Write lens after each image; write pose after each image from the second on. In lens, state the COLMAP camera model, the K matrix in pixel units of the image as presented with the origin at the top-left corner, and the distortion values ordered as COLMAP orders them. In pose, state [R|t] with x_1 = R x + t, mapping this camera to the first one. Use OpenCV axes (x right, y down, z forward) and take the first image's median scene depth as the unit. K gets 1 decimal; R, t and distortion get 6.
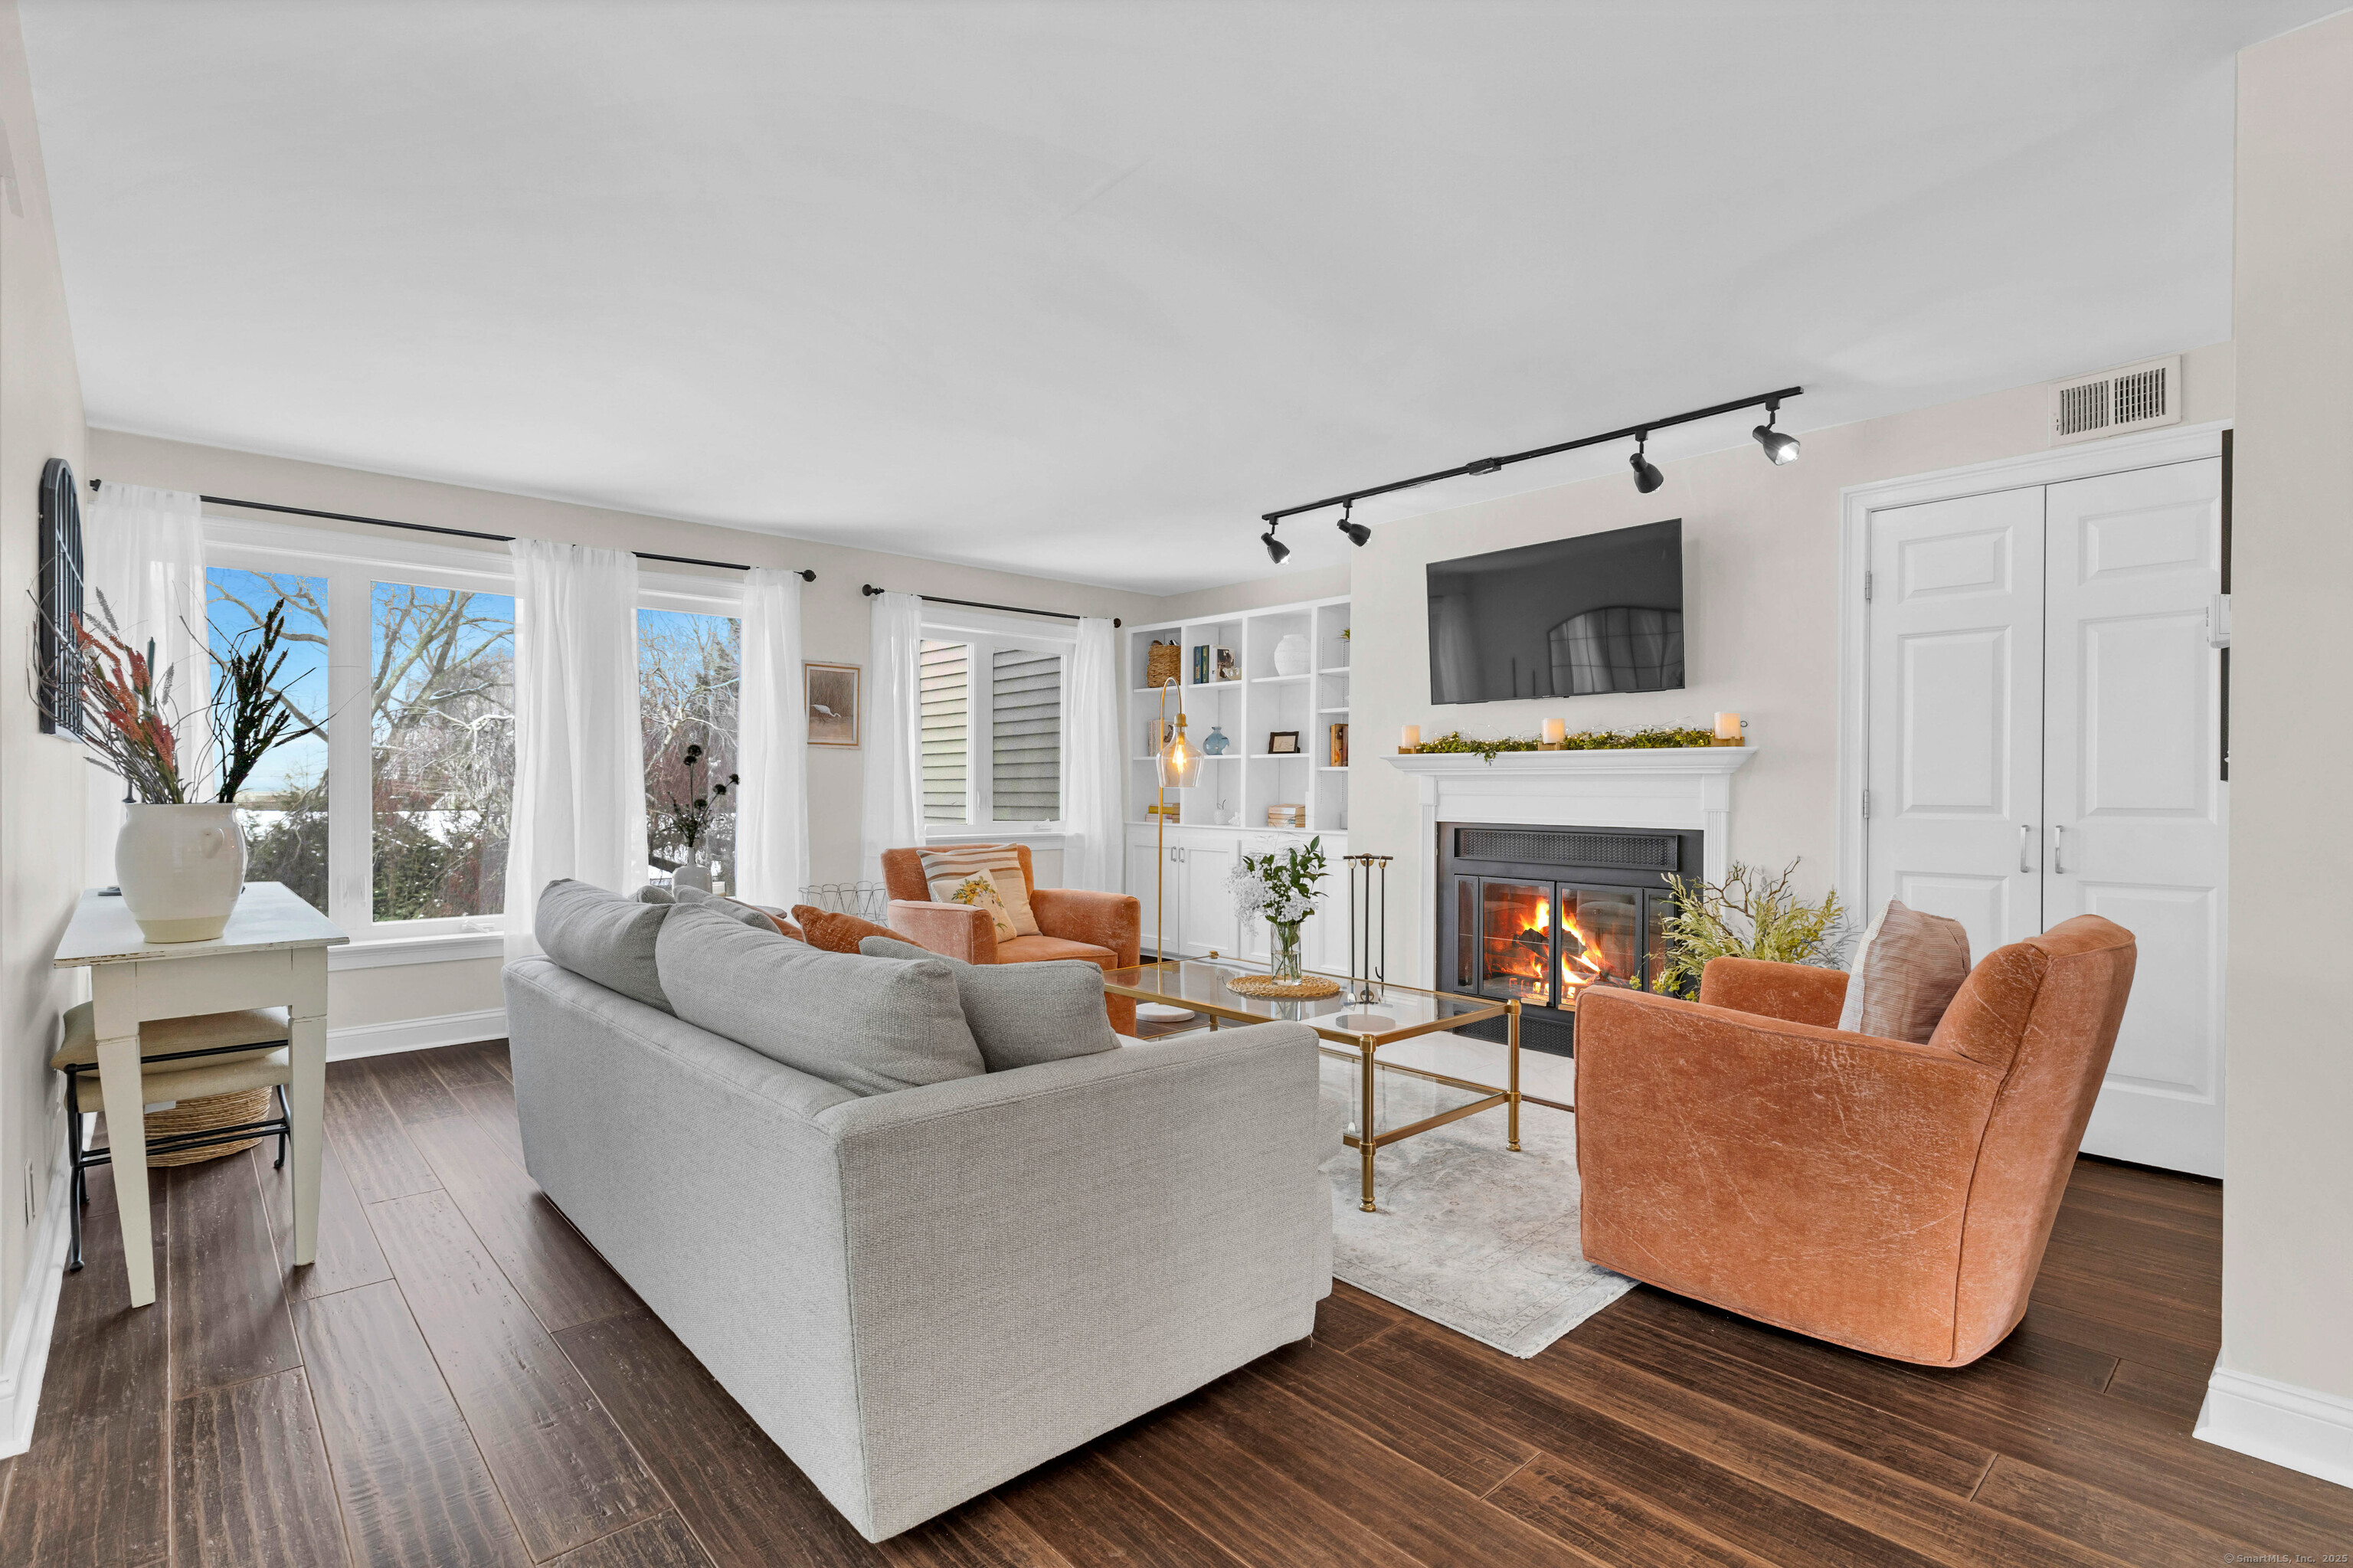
lens RADIAL K [[1082.8, 0, 1145.9], [0, 1082.8, 788.6], [0, 0, 1]] dist [0.014664, -0.003107]
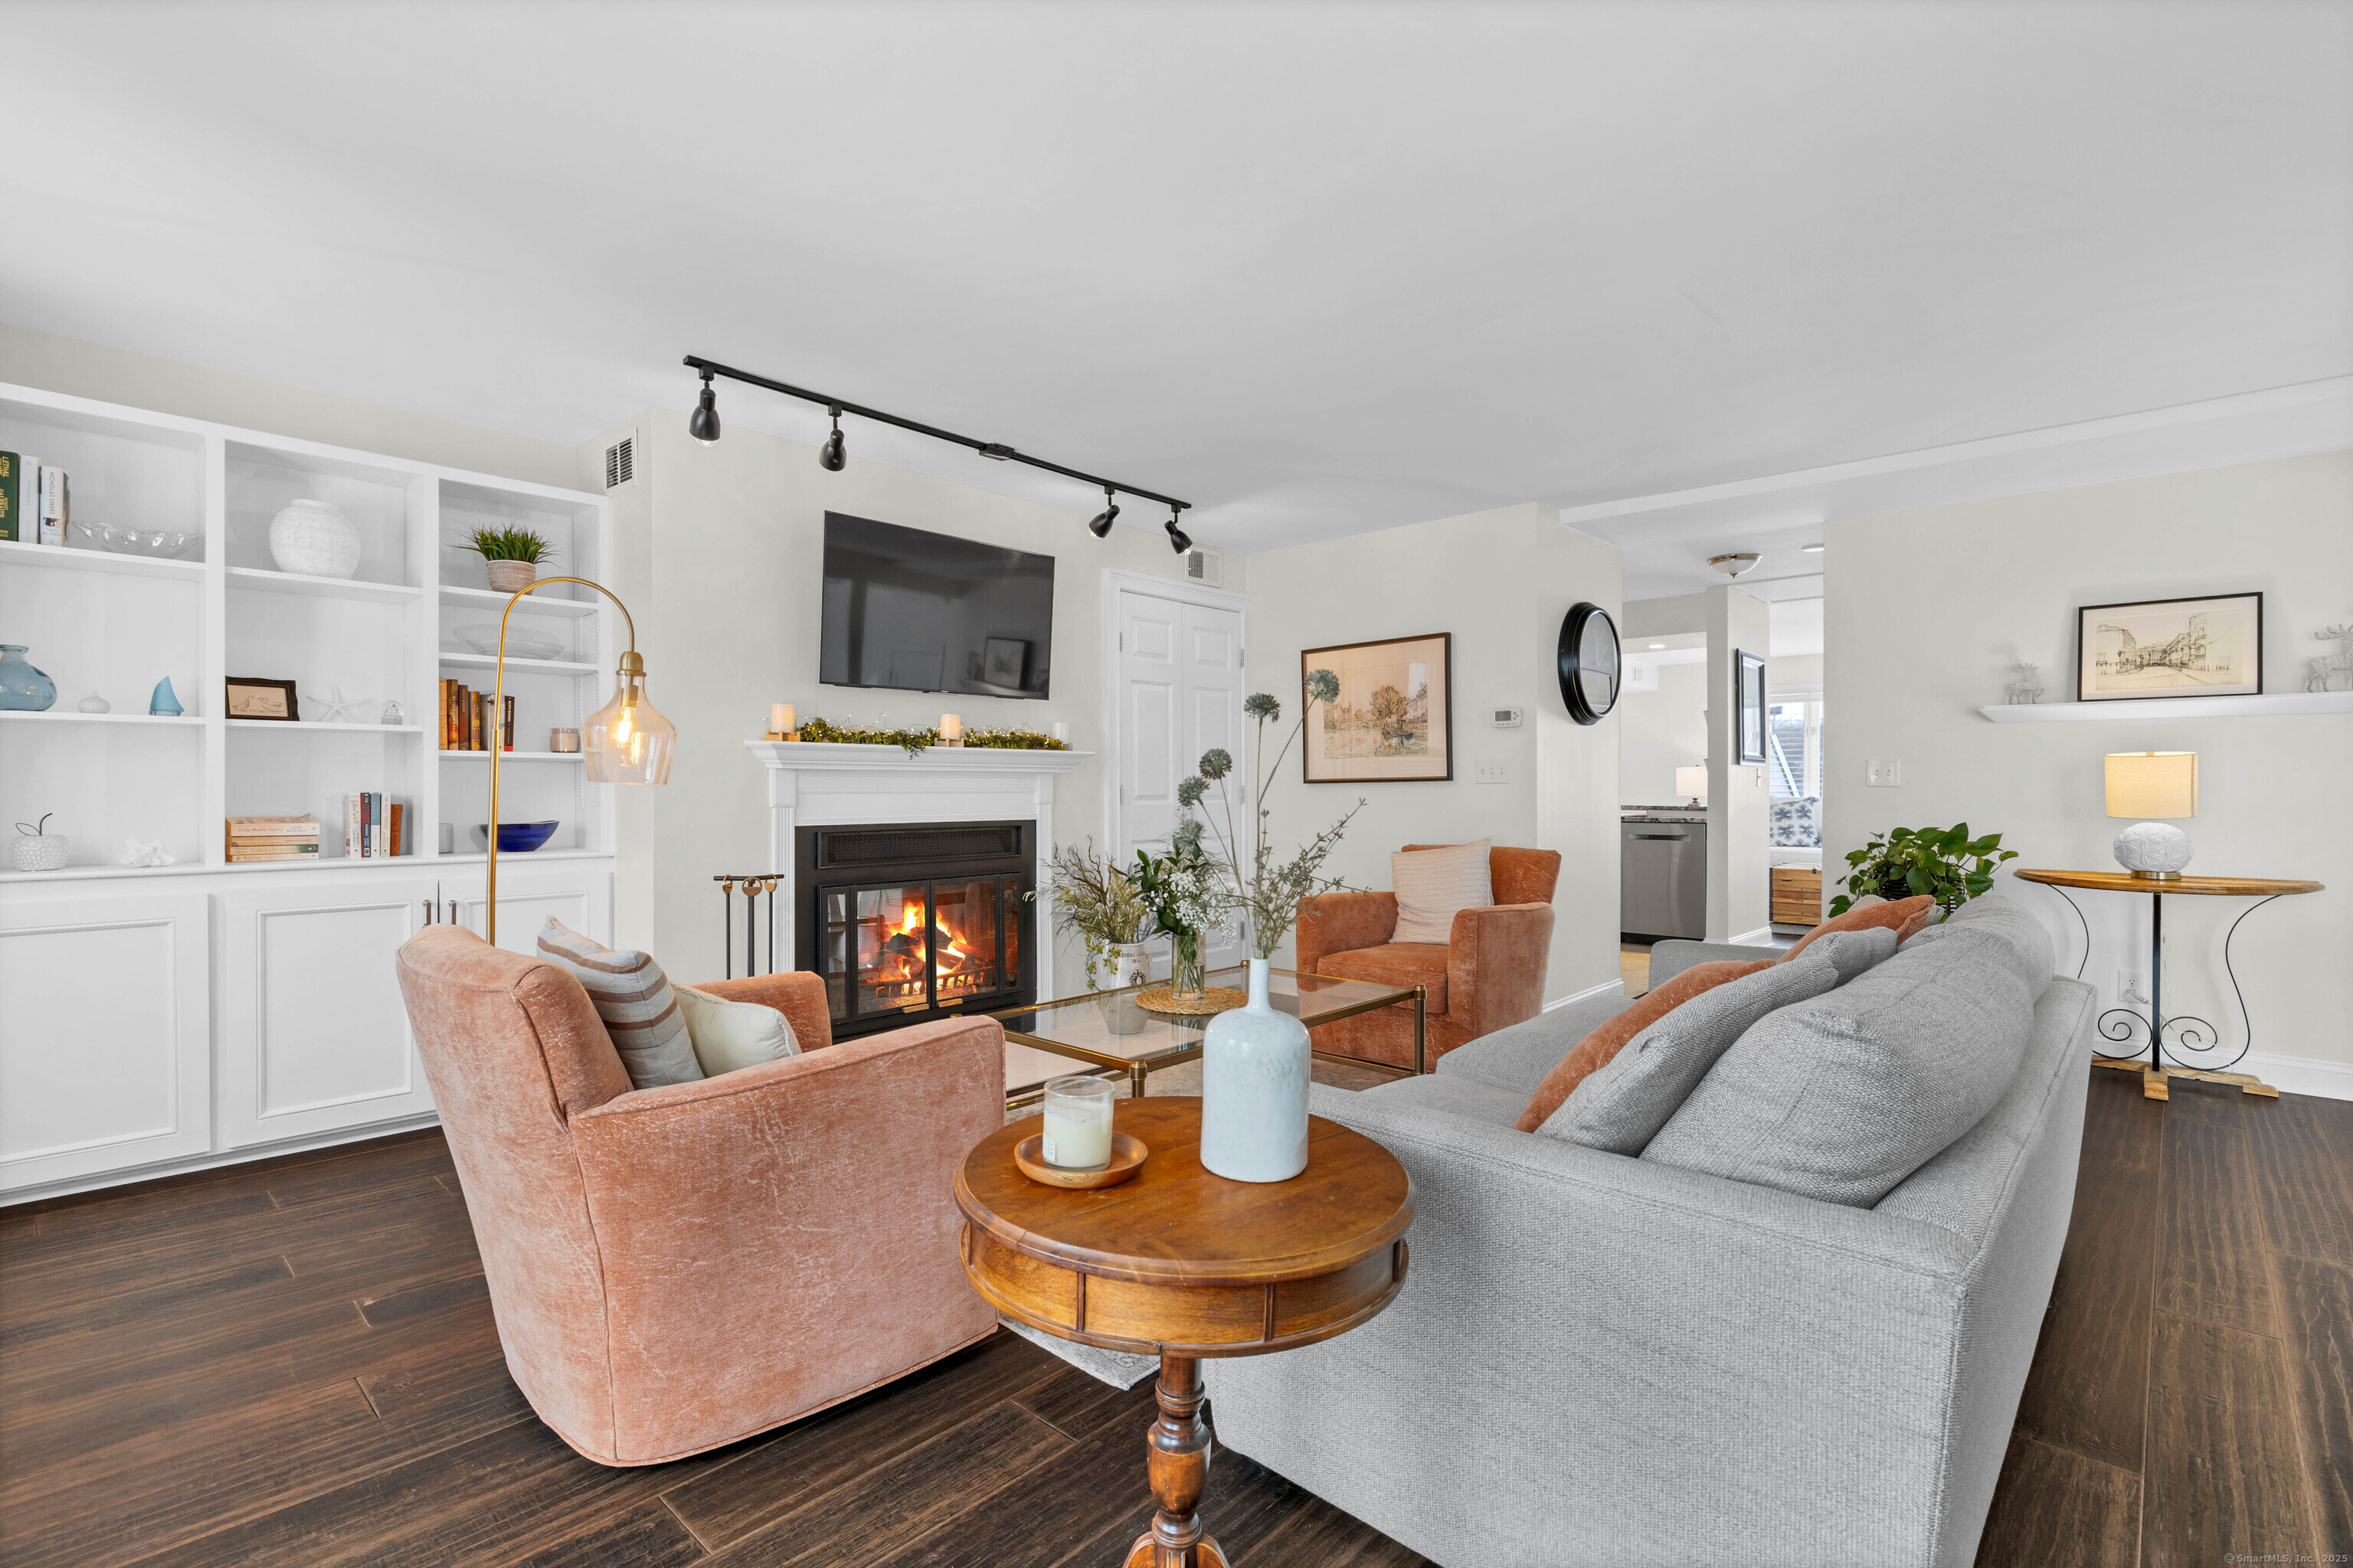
lens RADIAL K [[1082.8, 0, 1151.7], [0, 1082.8, 795.7], [0, 0, 1]] dist [0.014664, -0.003107]
pose [[-0.079734, -0.009951, 0.996767, -0.597024], [0.003410, 0.999942, 0.010256, 0.000343], [-0.996810, 0.004217, -0.079695, 0.845074]]
